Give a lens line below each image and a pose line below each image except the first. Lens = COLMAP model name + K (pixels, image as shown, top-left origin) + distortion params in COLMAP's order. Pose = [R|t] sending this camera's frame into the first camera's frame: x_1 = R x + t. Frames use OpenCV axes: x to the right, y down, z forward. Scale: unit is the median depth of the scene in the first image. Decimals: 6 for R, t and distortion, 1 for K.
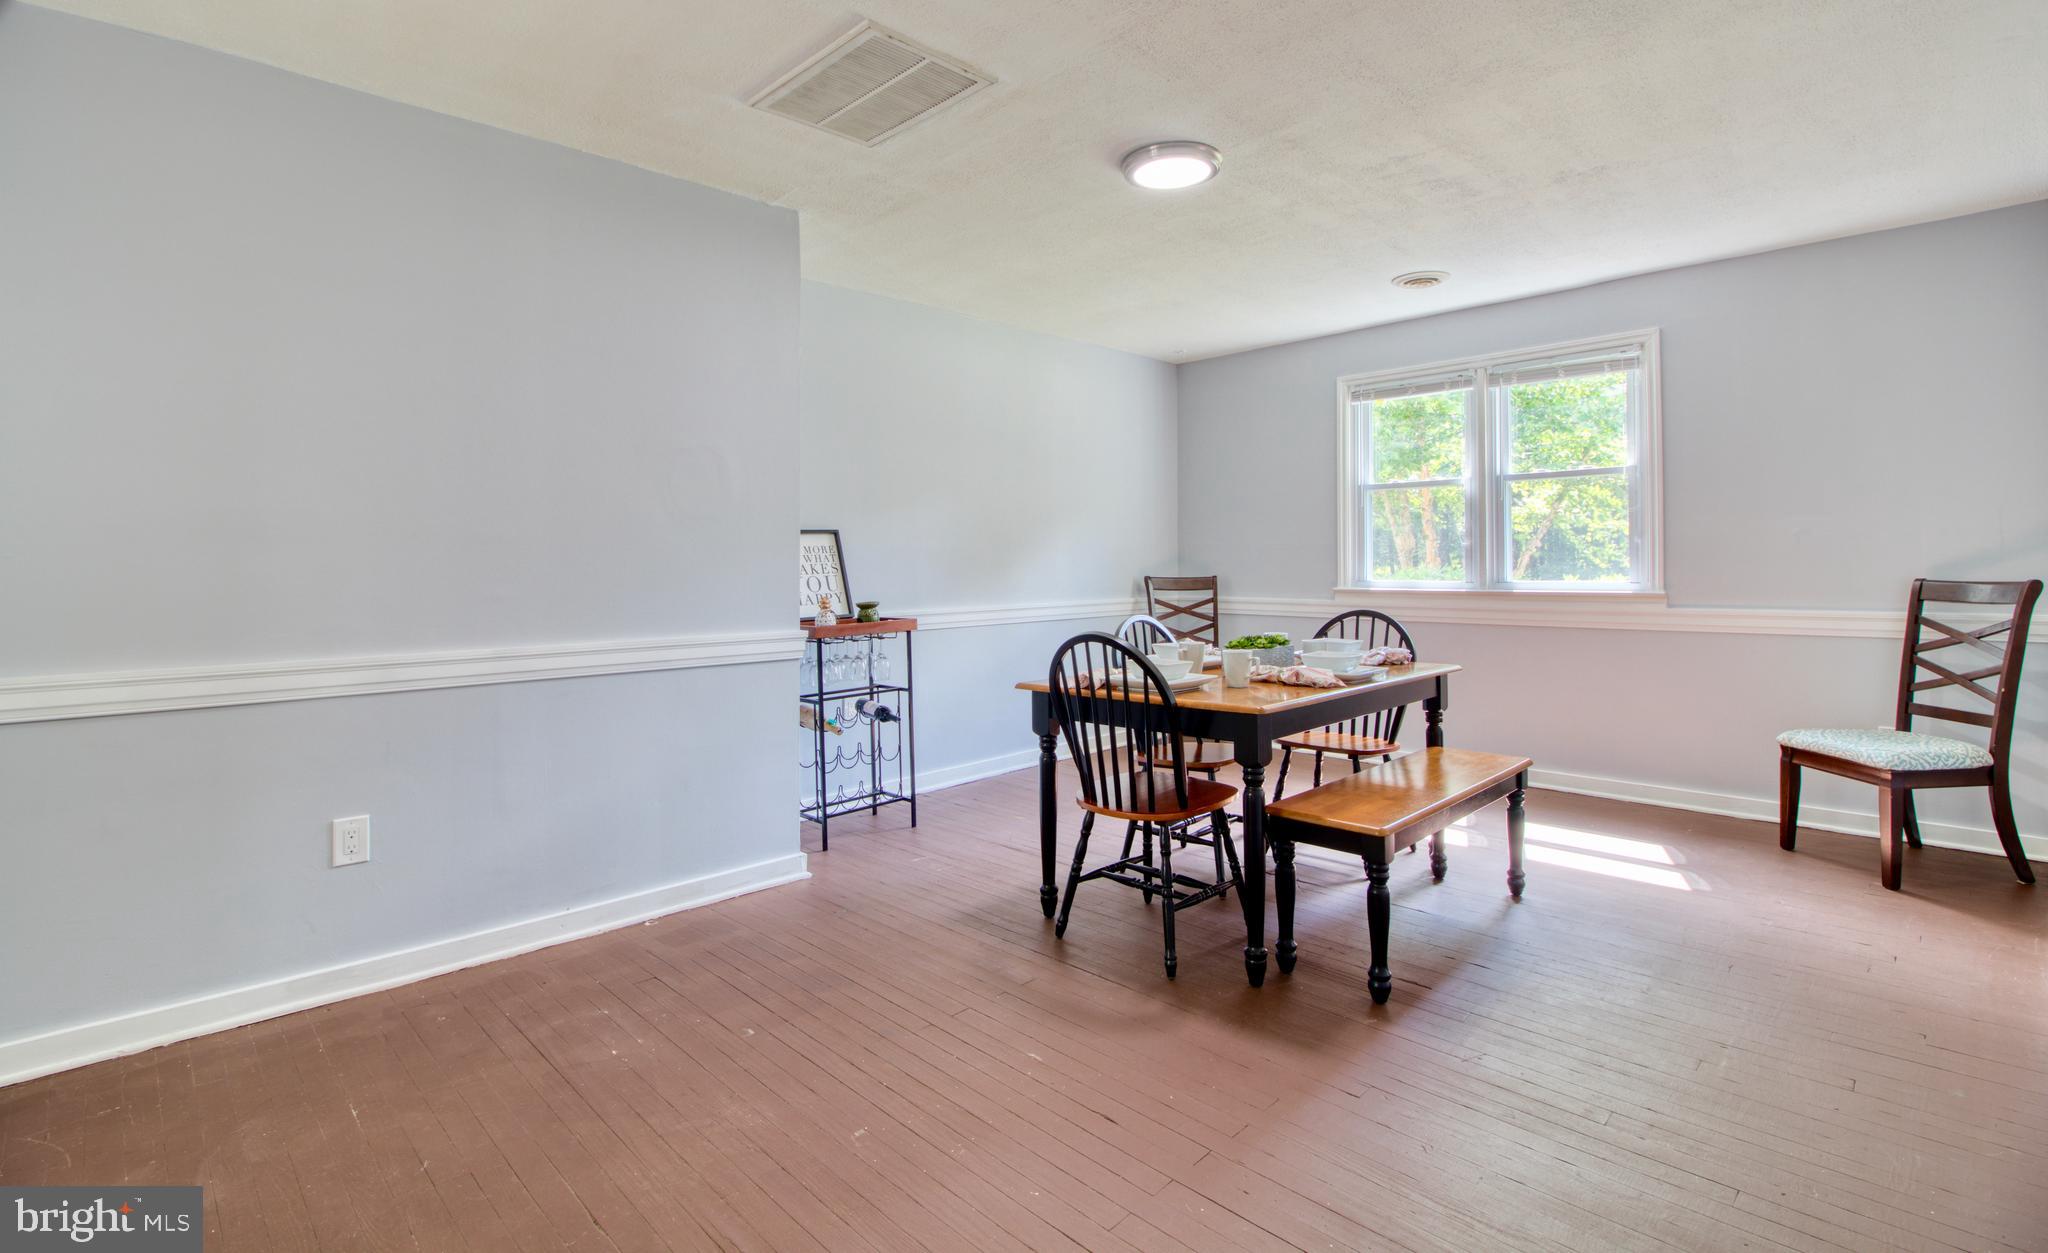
lens RADIAL K [[946.5, 0, 1015.2], [0, 946.5, 566.0], [0, 0, 1]] dist [0.002402, -0.026174]
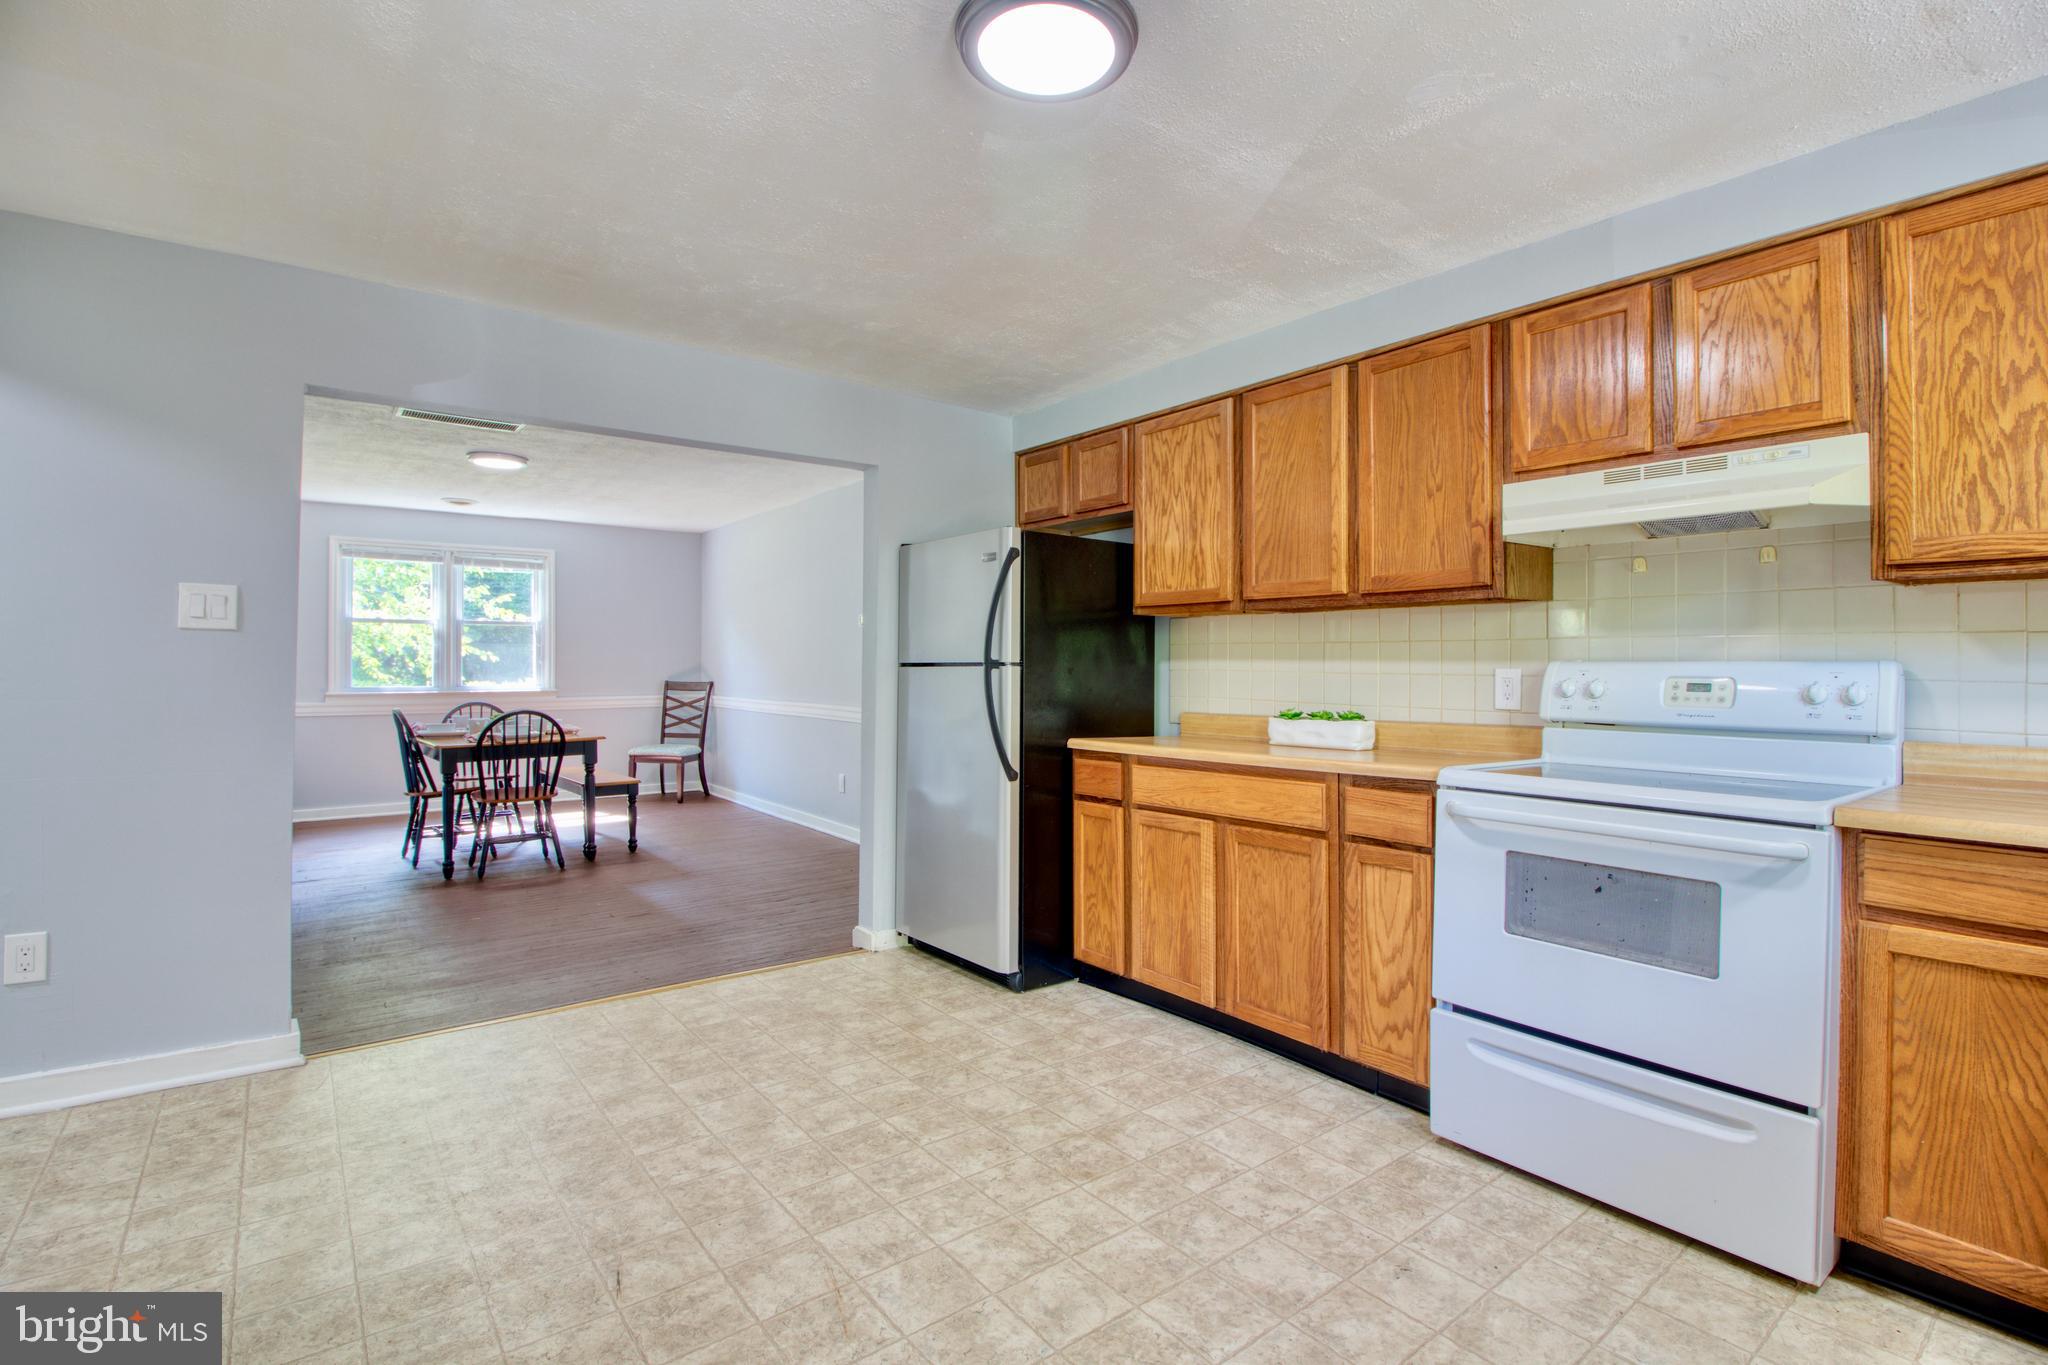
lens RADIAL K [[943.2, 0, 1029.1], [0, 943.2, 663.3], [0, 0, 1]] dist [0.021265, -0.019987]
pose [[0.124791, 0.010705, 0.992125, -1.234044], [0.002941, 0.999933, -0.011159, -0.000957], [-0.992179, 0.004310, 0.124751, -0.212557]]
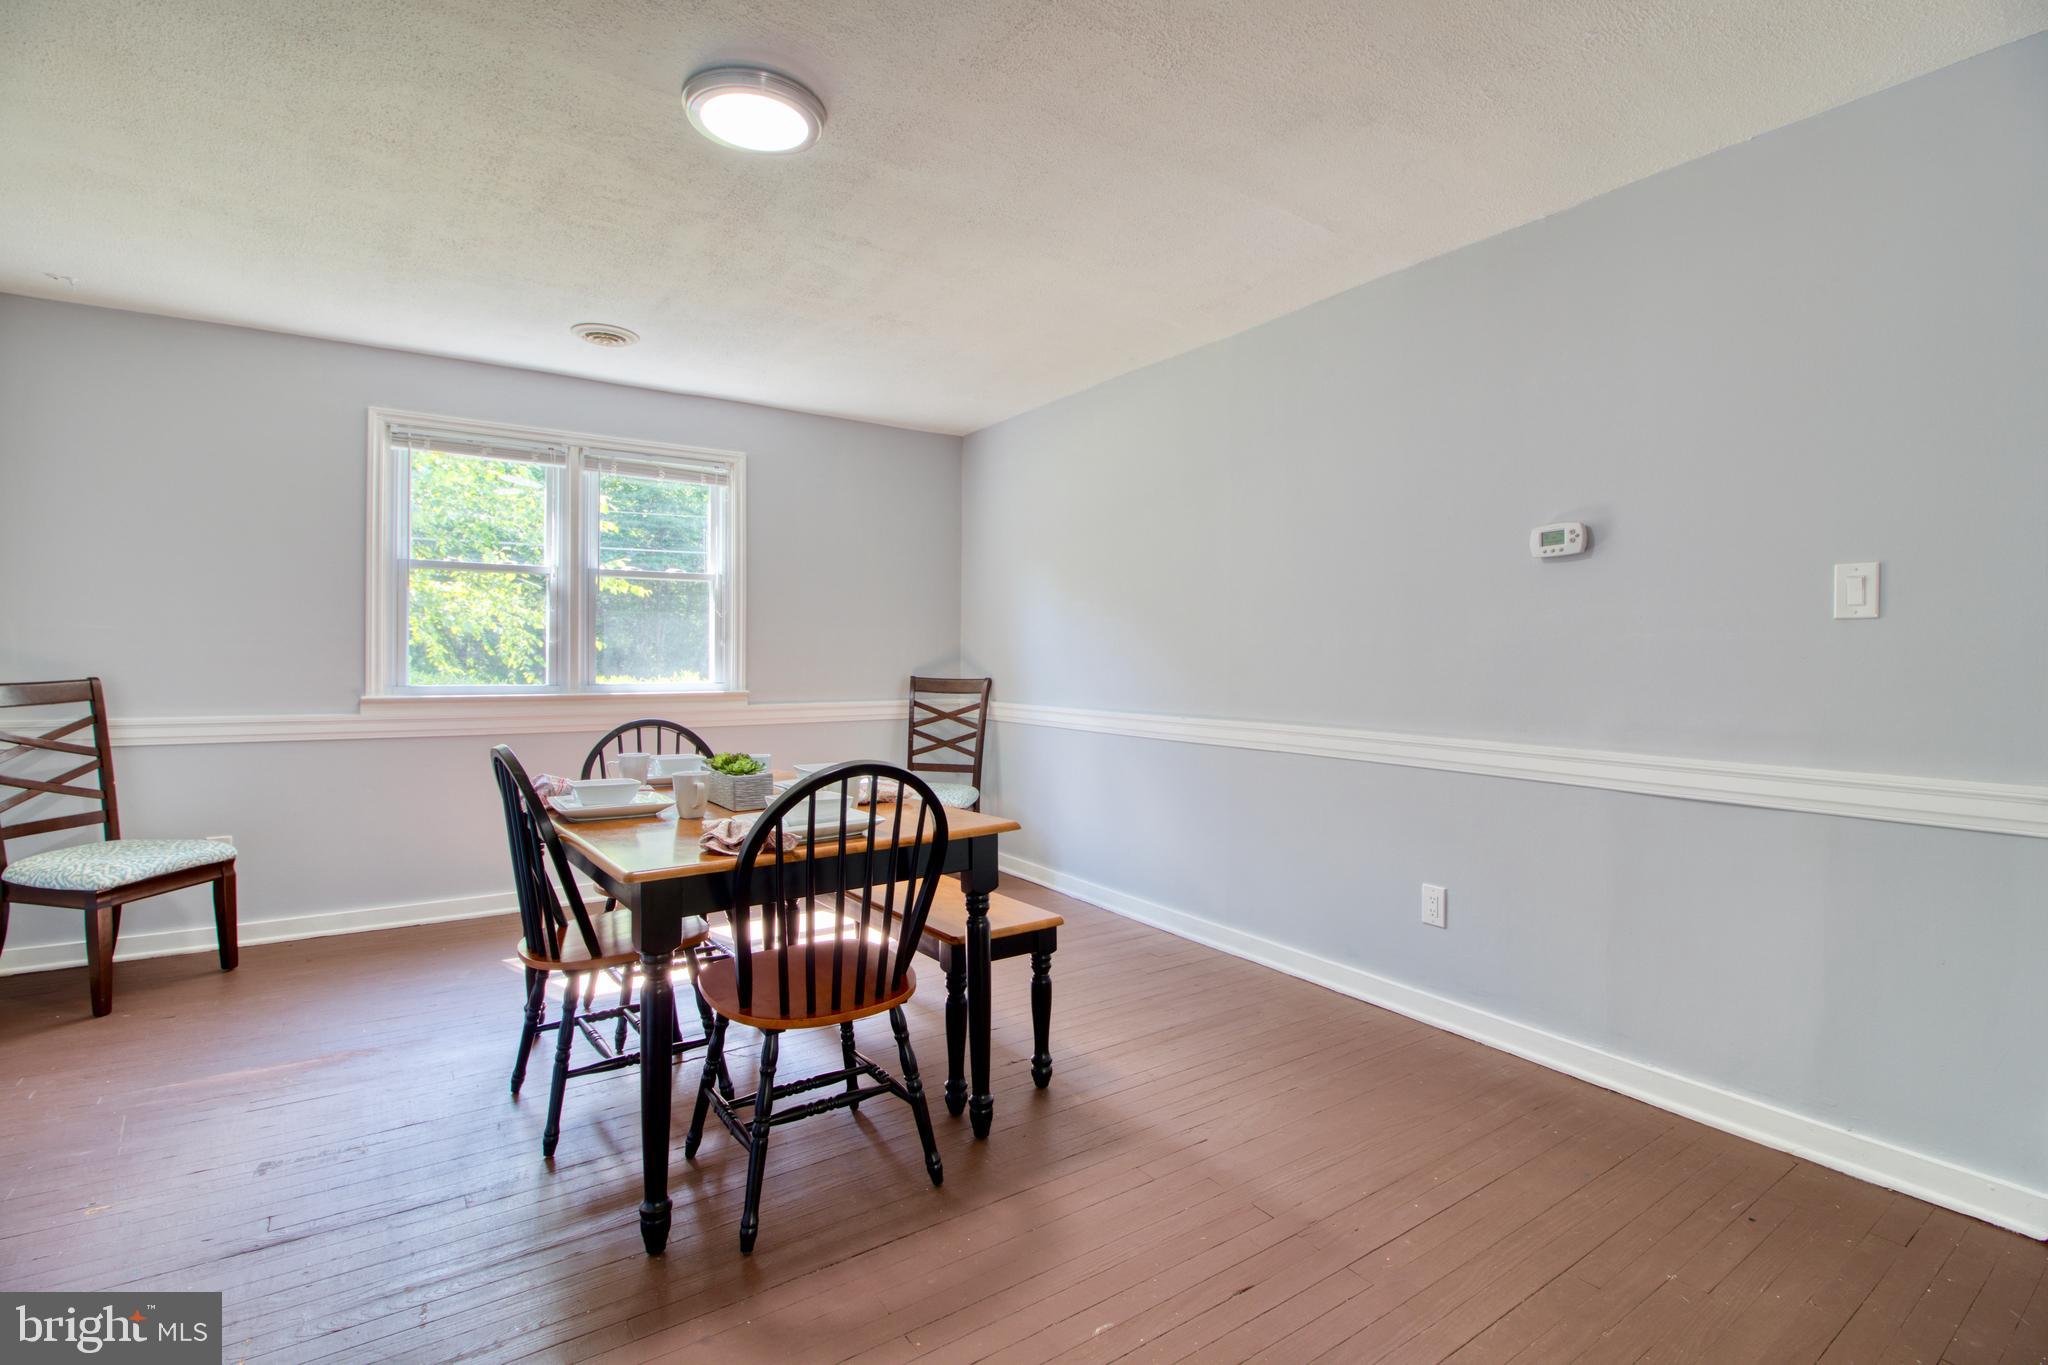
lens RADIAL K [[943.2, 0, 1029.1], [0, 943.2, 663.3], [0, 0, 1]] dist [0.021265, -0.019987]
pose [[0.176474, 0.005098, 0.984292, -0.404939], [-0.002488, 0.999986, -0.004733, 0.000123], [-0.984302, -0.001614, 0.176484, 0.531355]]
